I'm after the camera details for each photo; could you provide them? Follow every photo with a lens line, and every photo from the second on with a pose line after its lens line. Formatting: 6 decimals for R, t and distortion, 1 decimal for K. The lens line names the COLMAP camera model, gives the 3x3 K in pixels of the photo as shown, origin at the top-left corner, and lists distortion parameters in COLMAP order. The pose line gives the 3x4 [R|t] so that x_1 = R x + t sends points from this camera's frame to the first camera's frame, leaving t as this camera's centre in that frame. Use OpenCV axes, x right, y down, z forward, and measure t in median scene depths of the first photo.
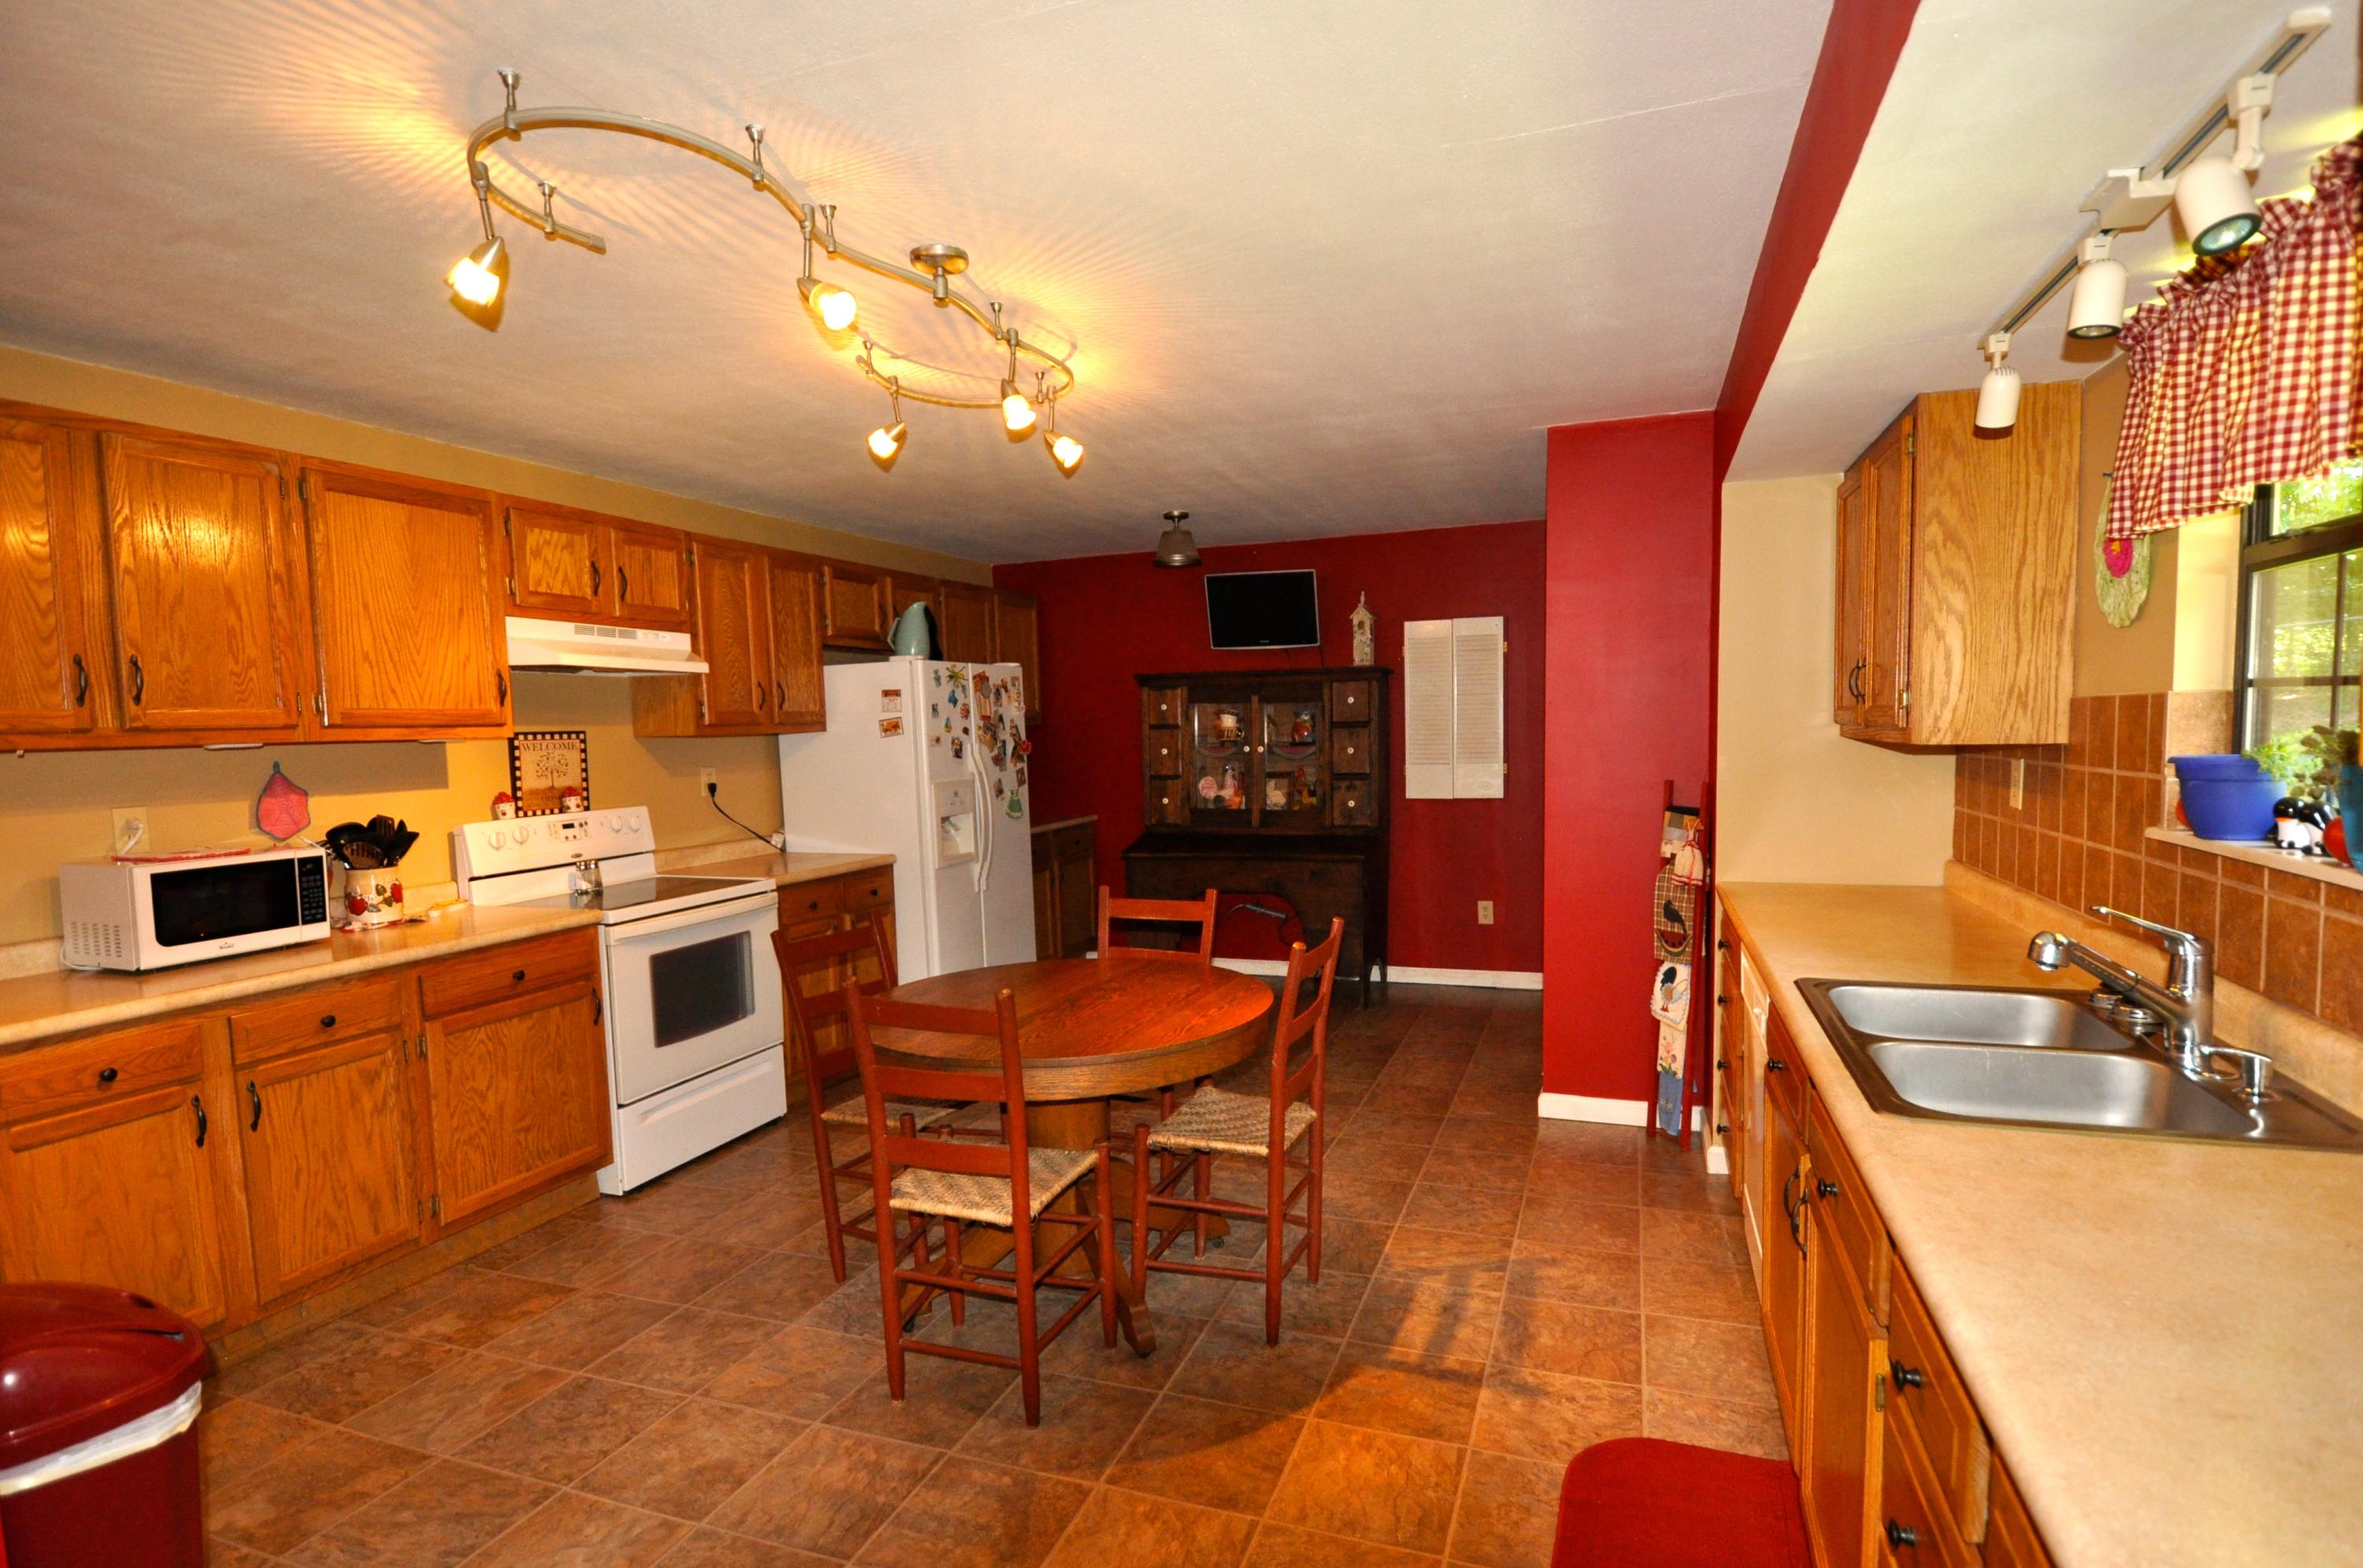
lens RADIAL K [[1124.6, 0, 1190.0], [0, 1124.6, 811.7], [0, 0, 1]] dist [0.001148, -0.012854]
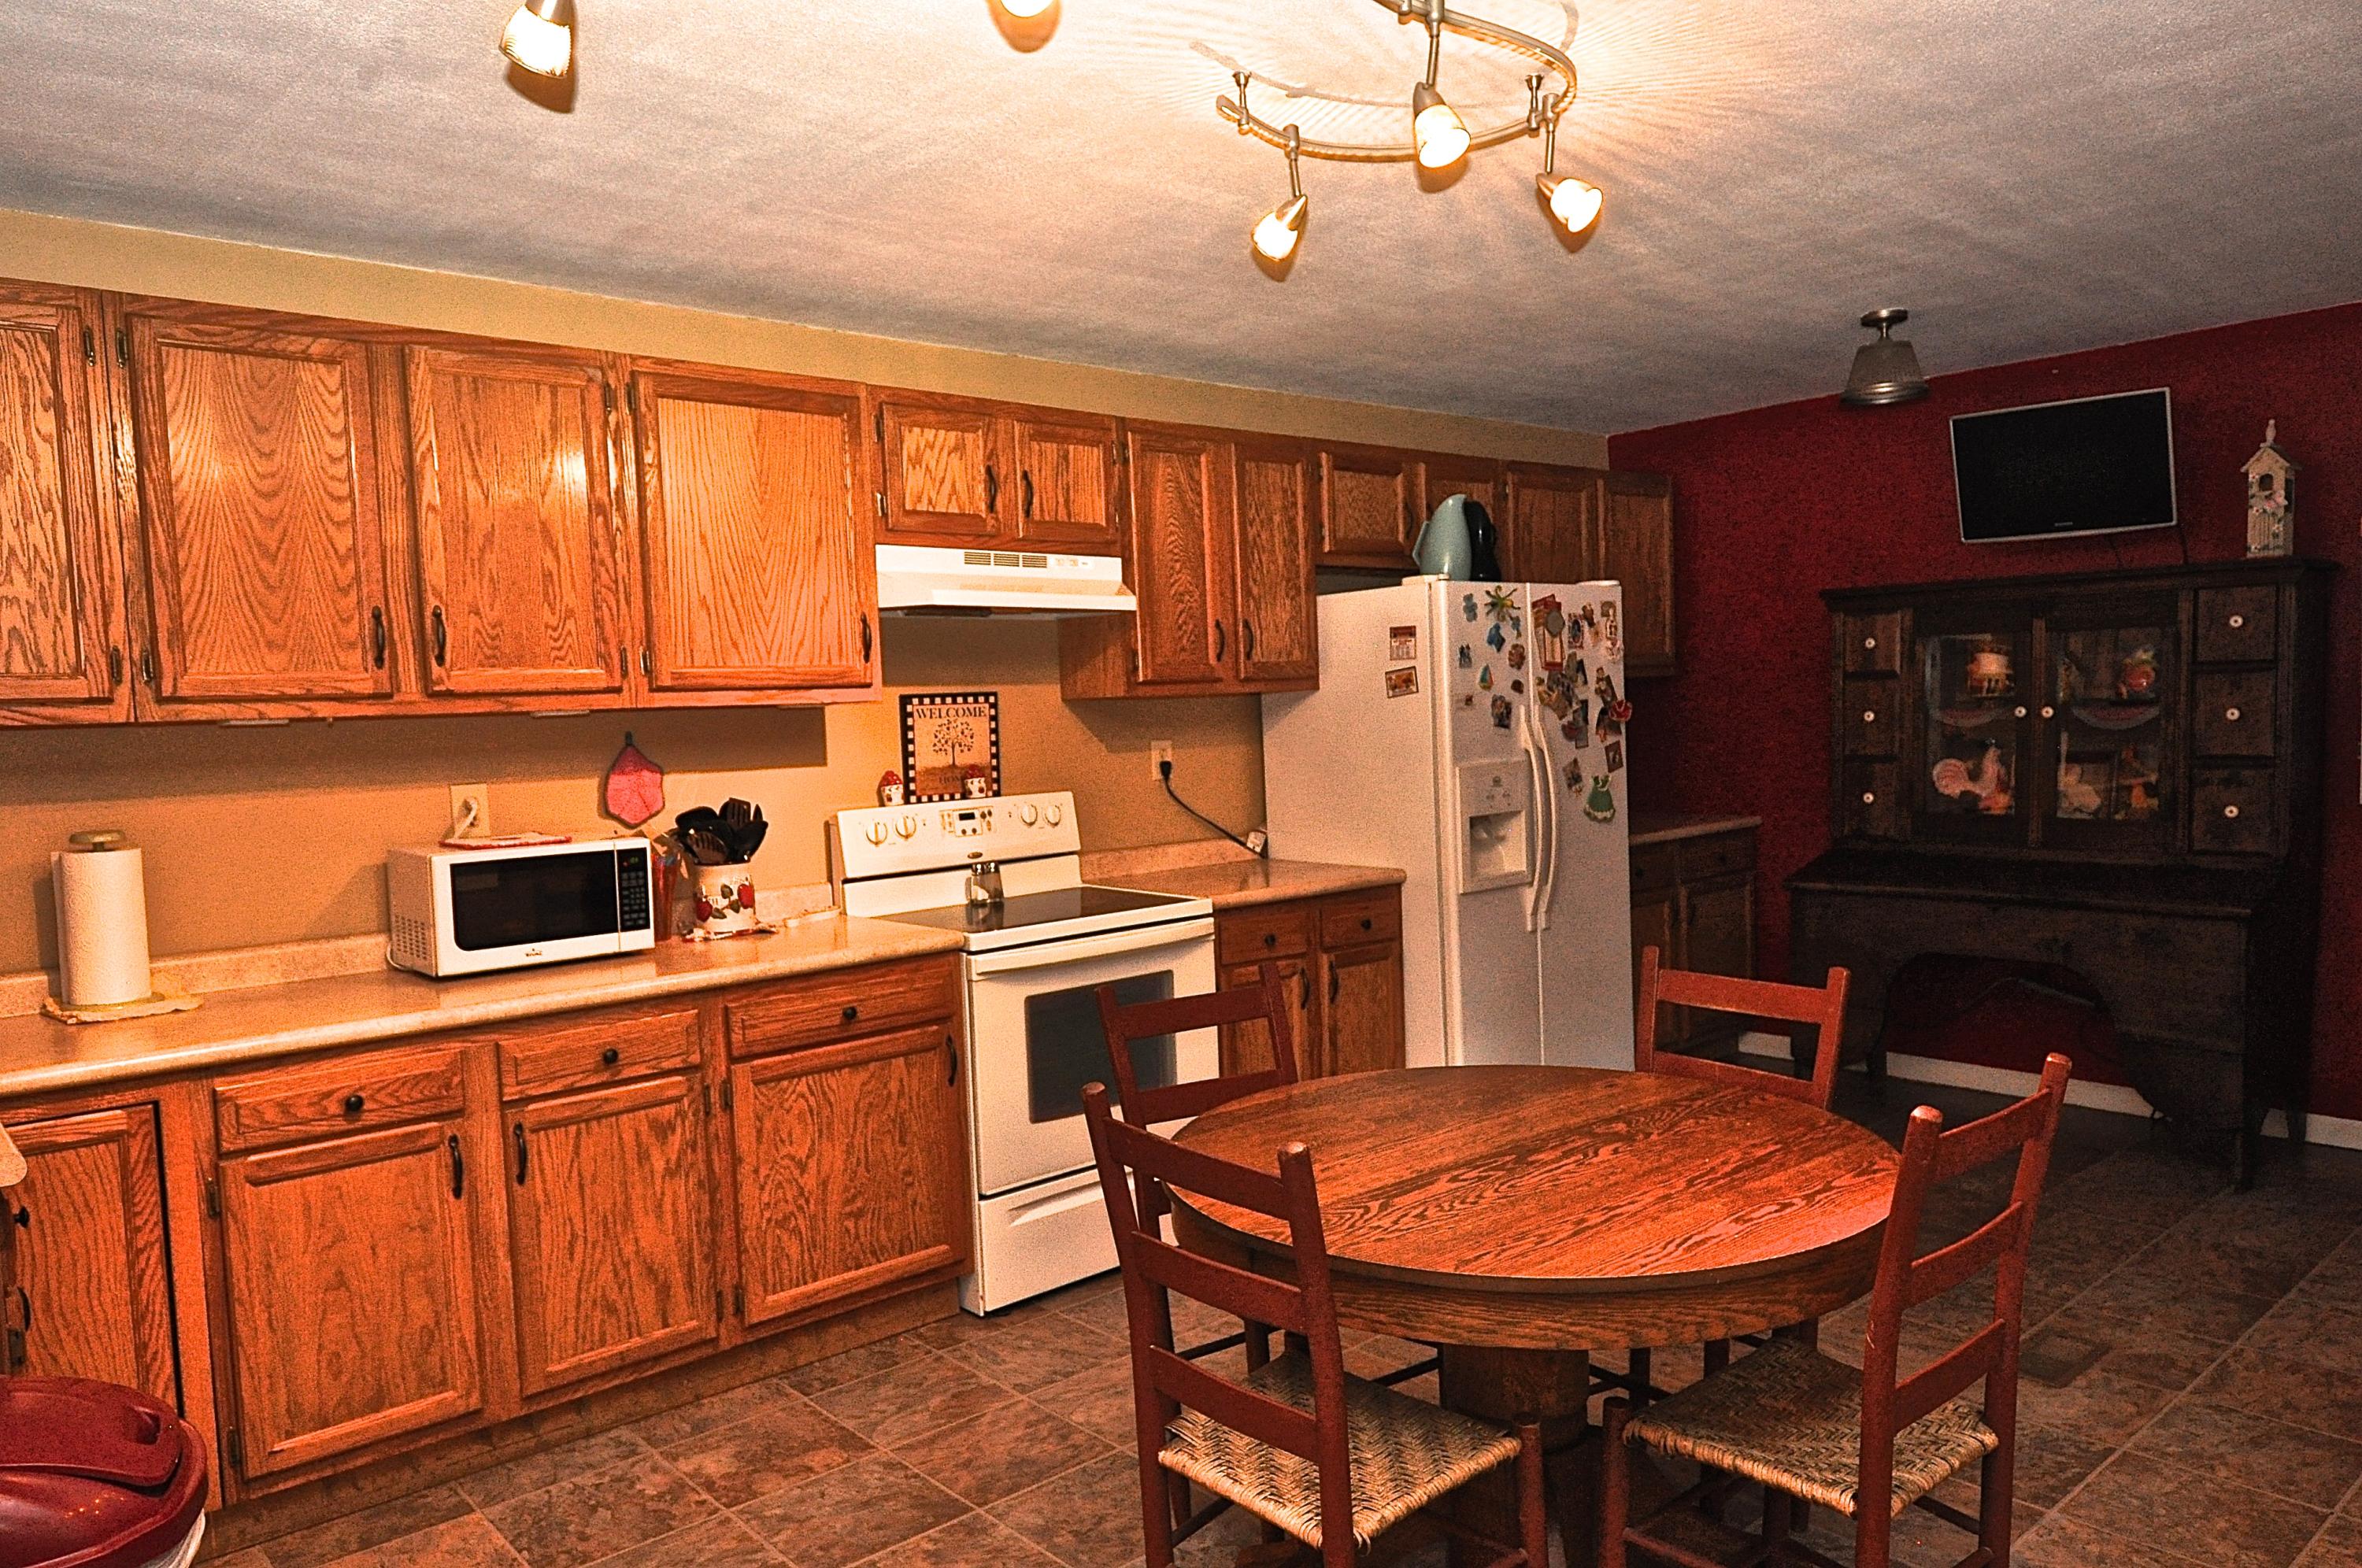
lens RADIAL K [[1541.3, 0, 1180.6], [0, 1541.3, 817.3], [0, 0, 1]] dist [0.013822, -0.002457]
pose [[0.881631, 0.028663, -0.471067, 0.075568], [-0.023006, 0.999577, 0.017763, -0.009282], [0.471377, -0.004823, 0.881918, 0.150056]]
